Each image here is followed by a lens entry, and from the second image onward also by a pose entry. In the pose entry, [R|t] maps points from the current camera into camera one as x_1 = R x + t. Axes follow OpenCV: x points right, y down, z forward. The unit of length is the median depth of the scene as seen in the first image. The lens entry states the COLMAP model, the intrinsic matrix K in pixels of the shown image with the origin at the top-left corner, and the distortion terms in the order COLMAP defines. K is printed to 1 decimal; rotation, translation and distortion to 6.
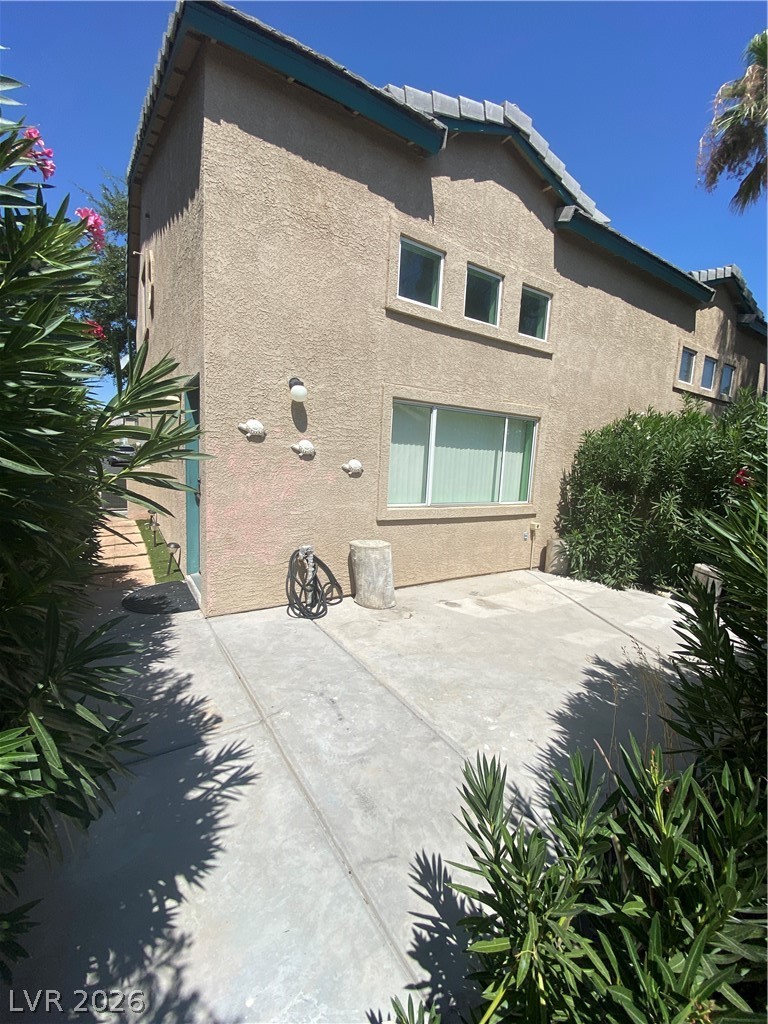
lens RADIAL K [[415.7, 0, 381.5], [0, 415.7, 511.0], [0, 0, 1]] dist [0.028052, -0.025180]
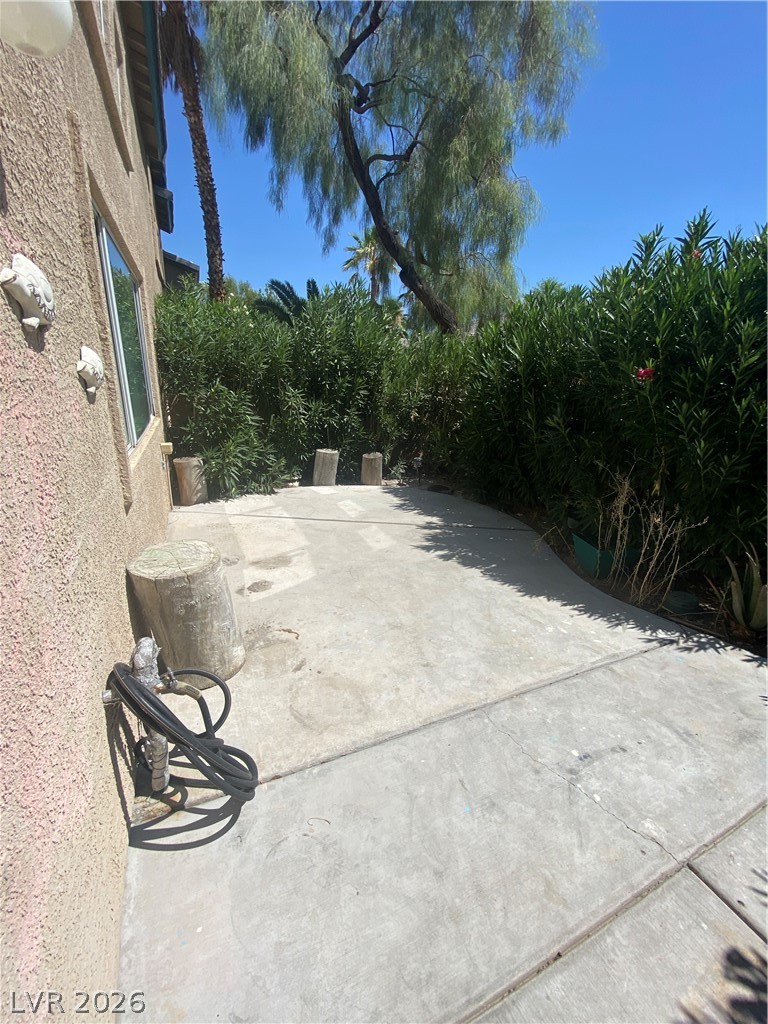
lens RADIAL K [[412.2, 0, 384.0], [0, 412.2, 512.0], [0, 0, 1]] dist [-0.000200, -0.016535]
pose [[0.148653, -0.347268, 0.925909, -0.379418], [0.100463, 0.936771, 0.335213, -0.086521], [-0.983773, 0.043189, 0.174141, 0.726273]]
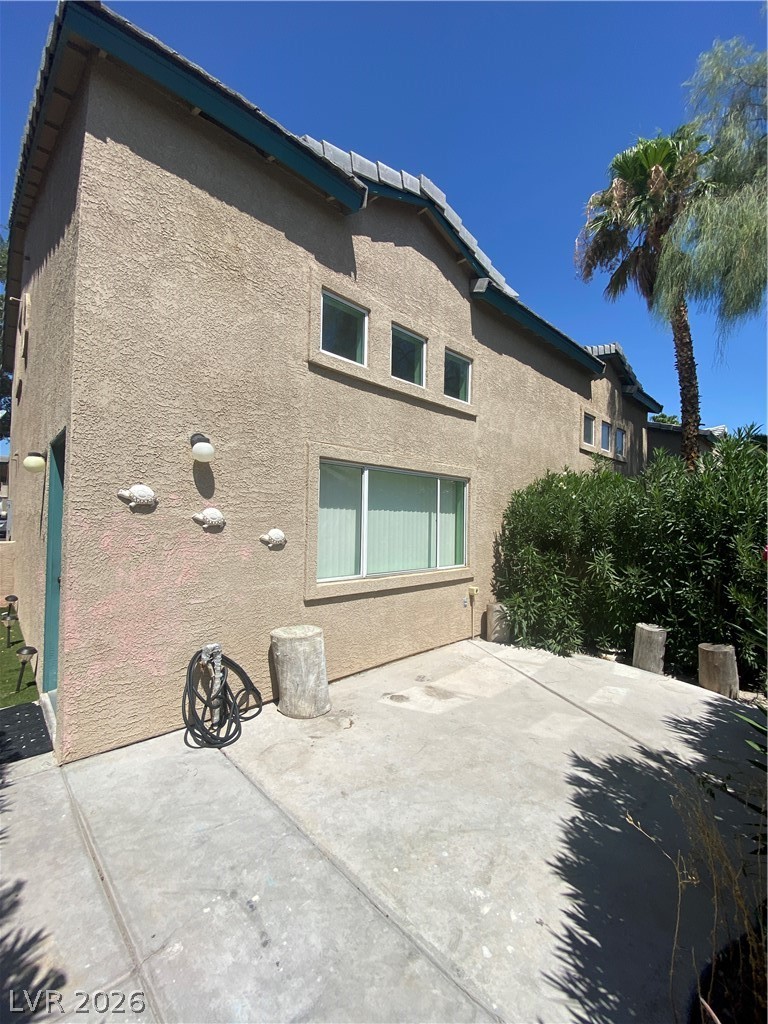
lens RADIAL K [[415.7, 0, 381.5], [0, 415.7, 511.0], [0, 0, 1]] dist [0.028052, -0.025180]
pose [[0.980916, -0.025197, 0.192794, -0.016336], [0.051943, 0.989488, -0.134961, -0.037212], [-0.187367, 0.142400, 0.971913, 0.145193]]
